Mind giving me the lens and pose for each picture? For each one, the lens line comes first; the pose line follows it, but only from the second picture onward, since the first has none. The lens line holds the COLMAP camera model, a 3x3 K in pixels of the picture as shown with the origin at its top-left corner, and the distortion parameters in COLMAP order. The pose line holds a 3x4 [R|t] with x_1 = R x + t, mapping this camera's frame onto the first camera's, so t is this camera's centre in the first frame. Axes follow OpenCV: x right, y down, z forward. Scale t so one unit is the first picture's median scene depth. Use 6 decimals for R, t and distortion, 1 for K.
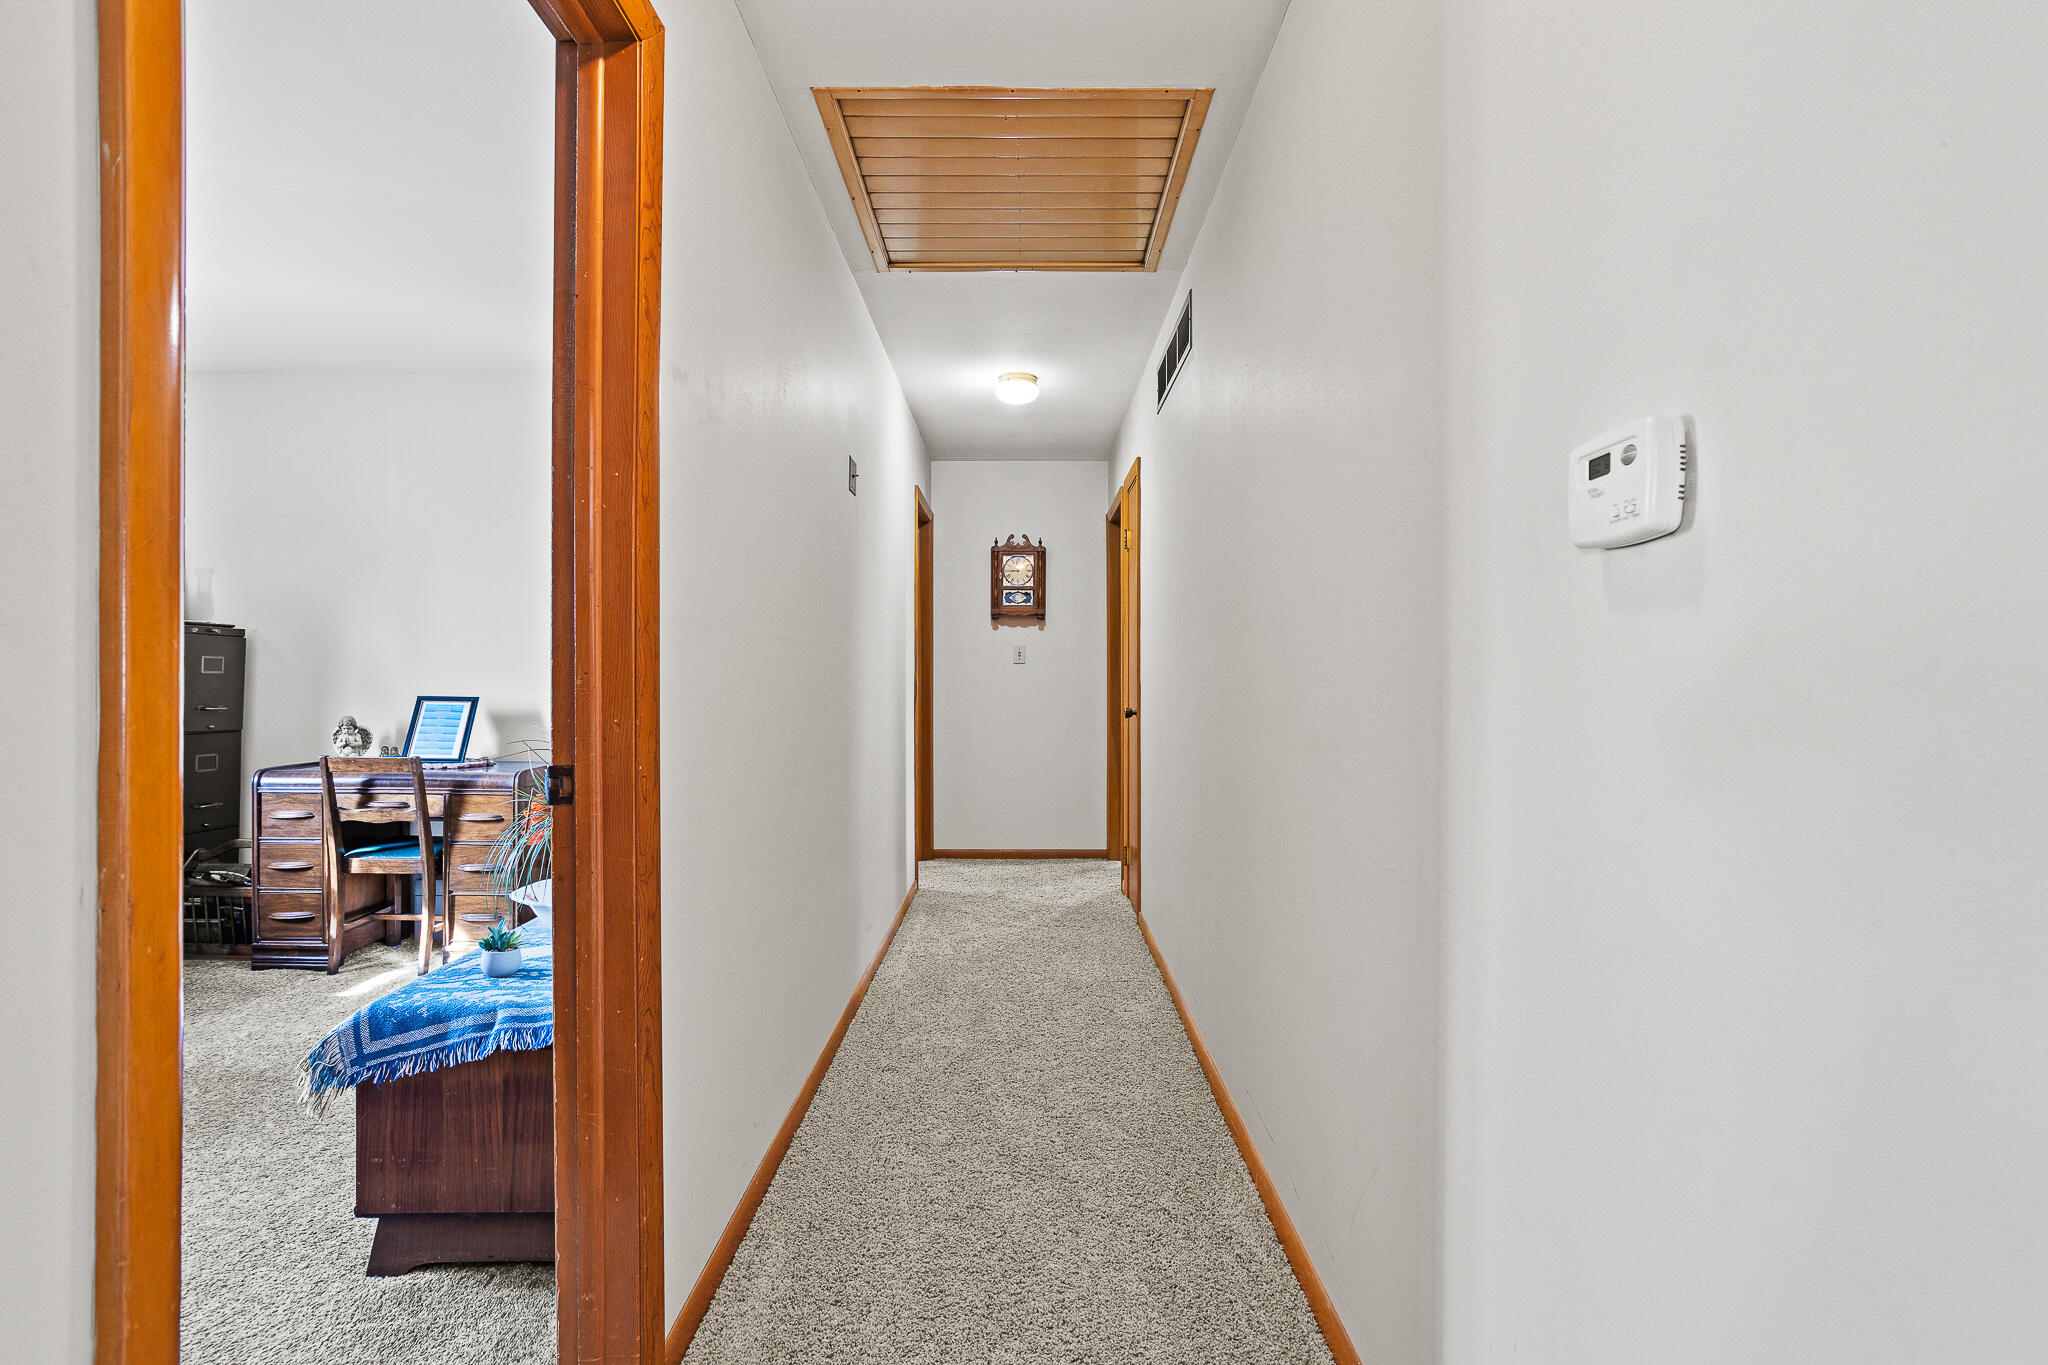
lens RADIAL K [[981.1, 0, 1019.0], [0, 981.1, 676.8], [0, 0, 1]] dist [-0.056580, 0.034790]
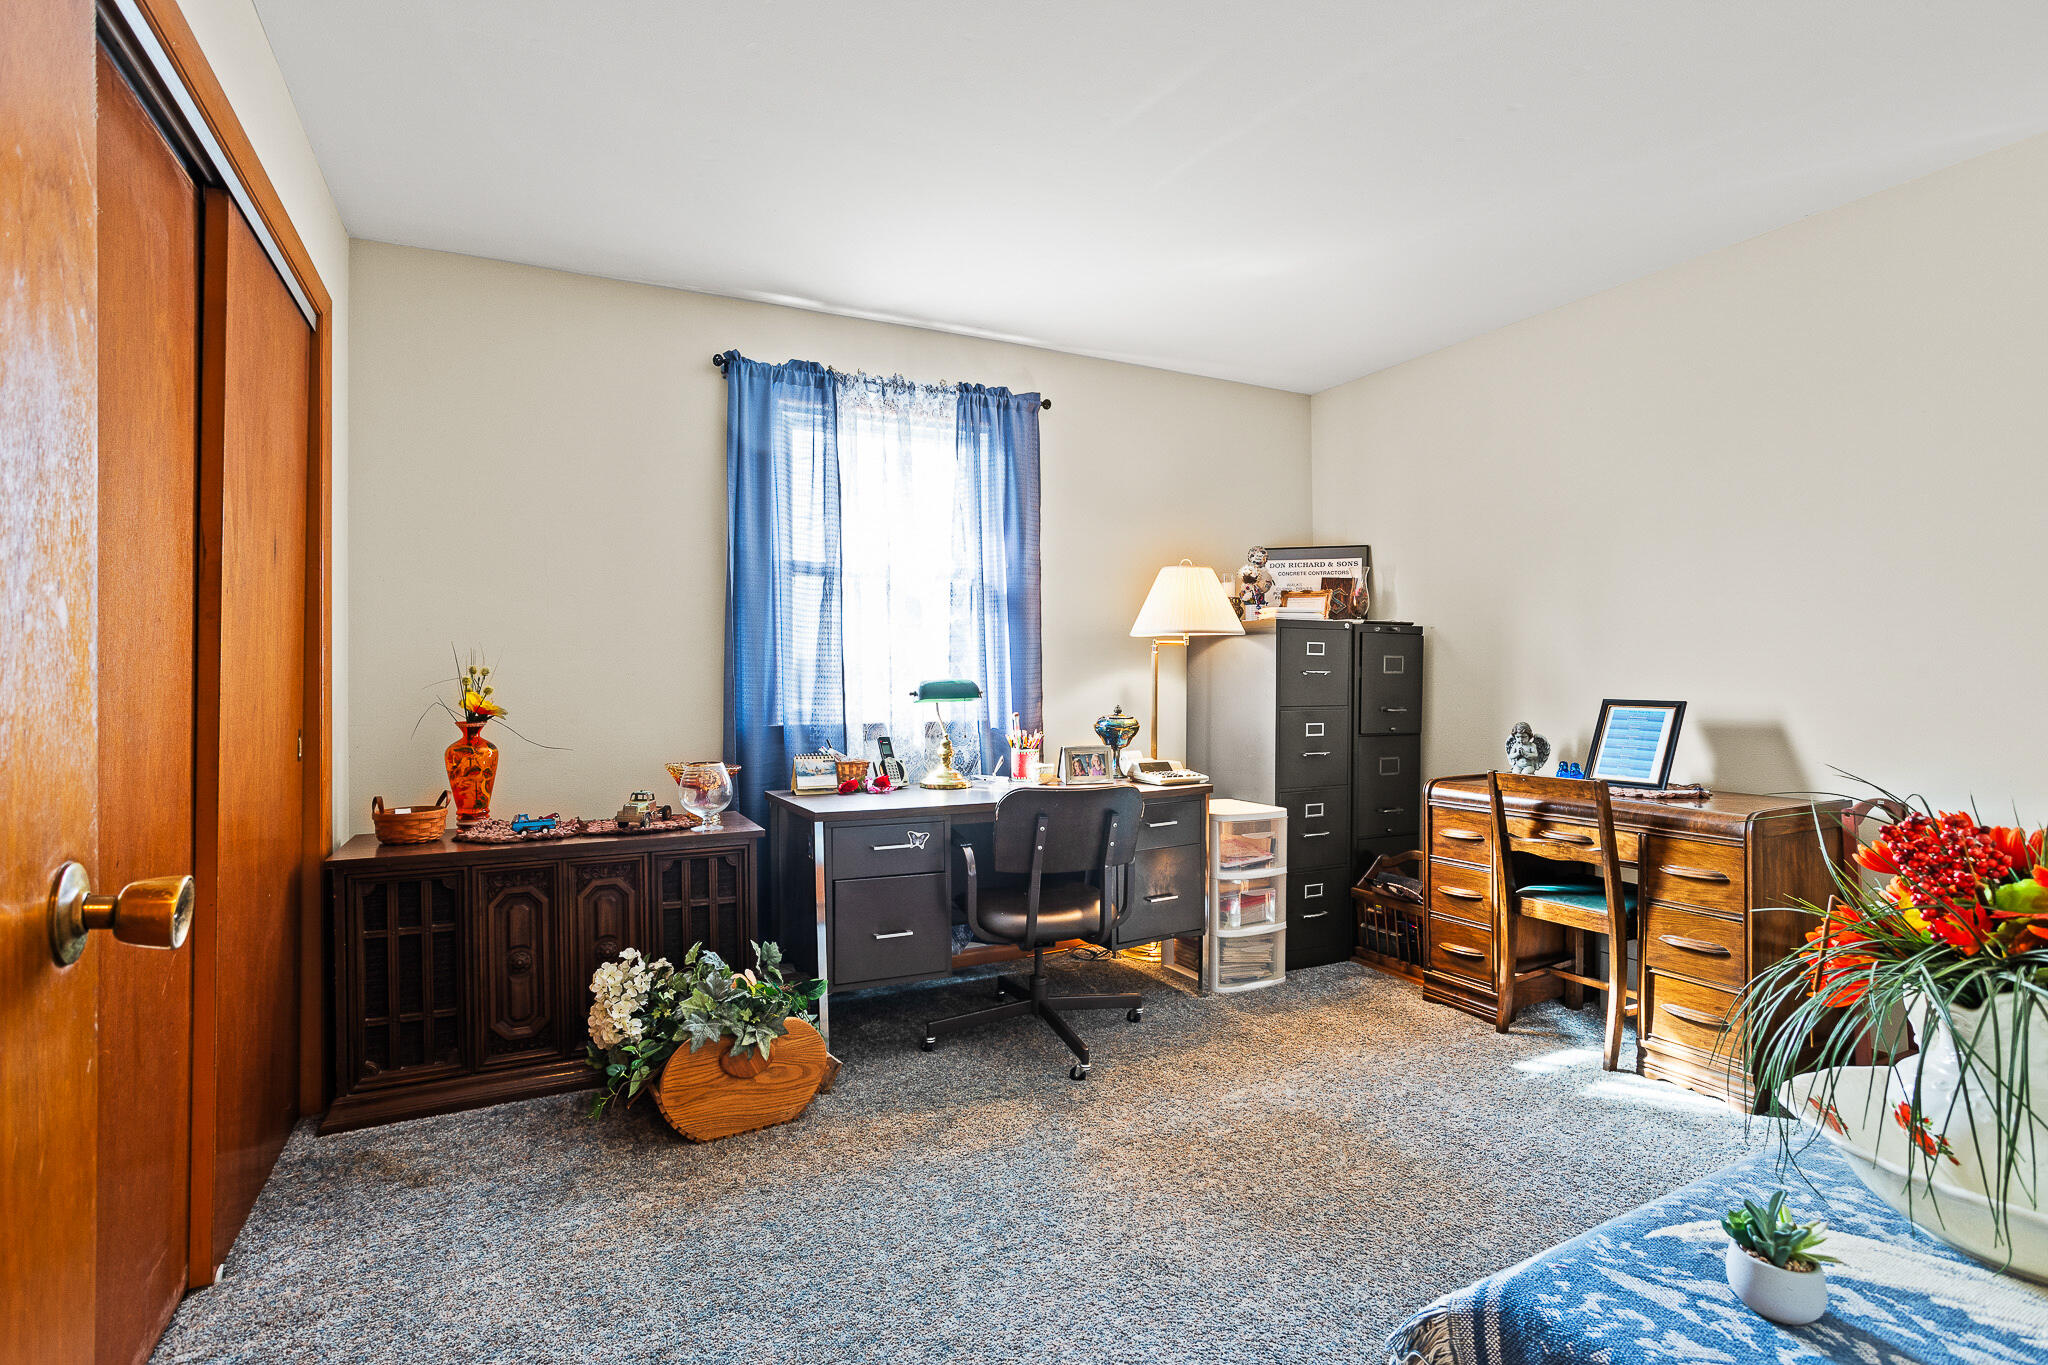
lens RADIAL K [[981.1, 0, 1019.0], [0, 981.1, 676.8], [0, 0, 1]] dist [-0.056580, 0.034790]
pose [[0.449297, -0.009598, -0.893331, -0.149384], [0.009788, 0.999935, -0.005821, 0.001725], [0.893329, -0.006129, 0.449362, 0.246048]]
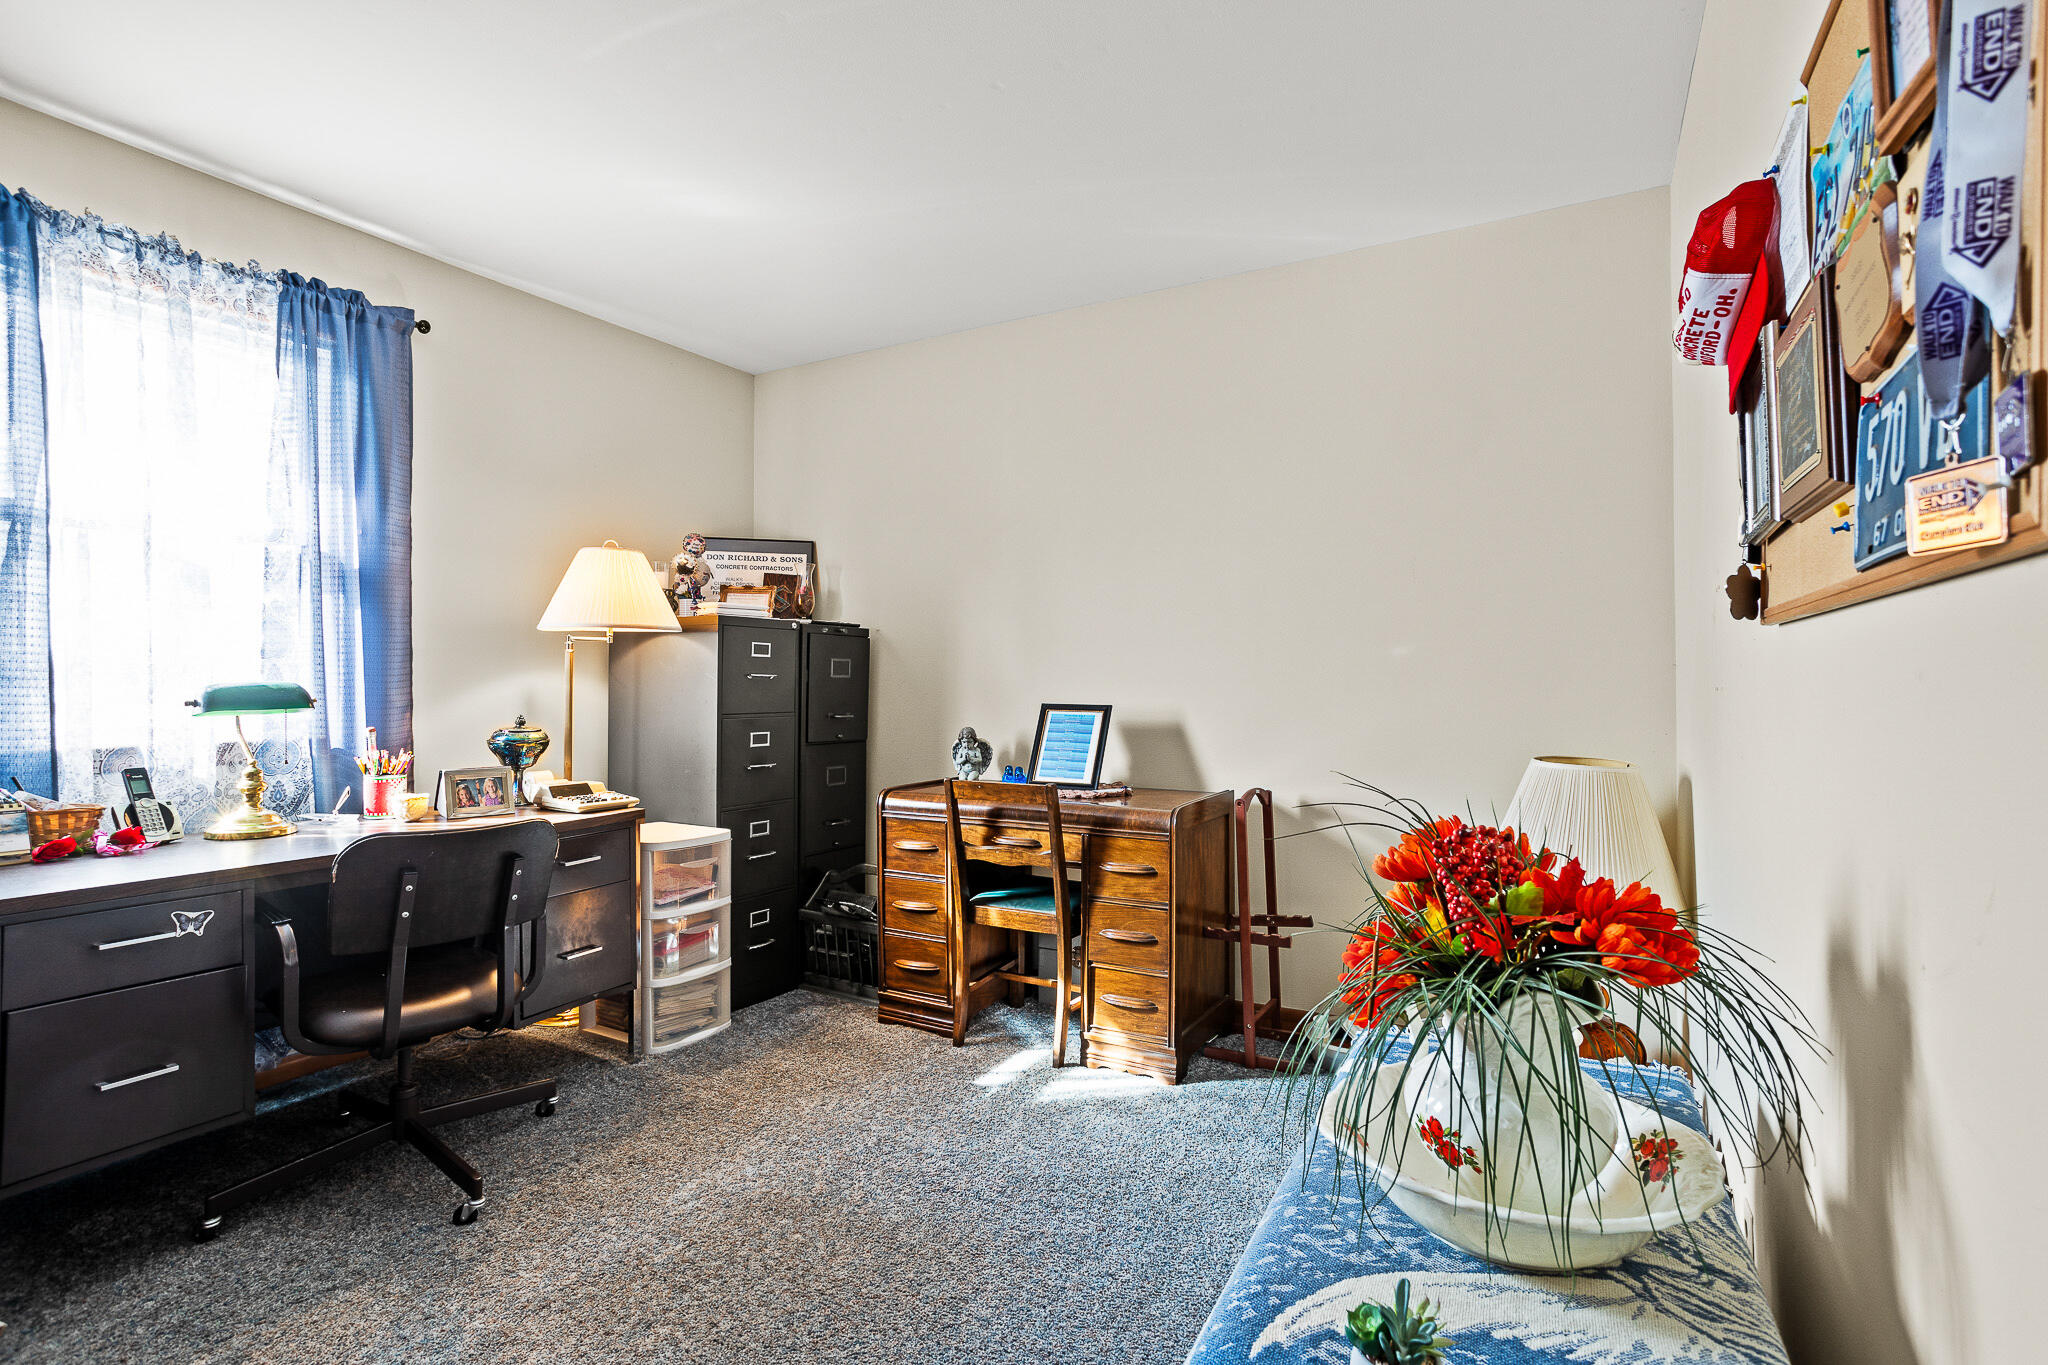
lens RADIAL K [[981.1, 0, 1019.0], [0, 981.1, 676.8], [0, 0, 1]] dist [-0.056580, 0.034790]
pose [[0.865831, -0.008242, -0.500269, -0.249983], [0.007198, 0.999966, -0.004016, 0.000545], [0.500285, -0.000124, 0.865861, 0.304422]]
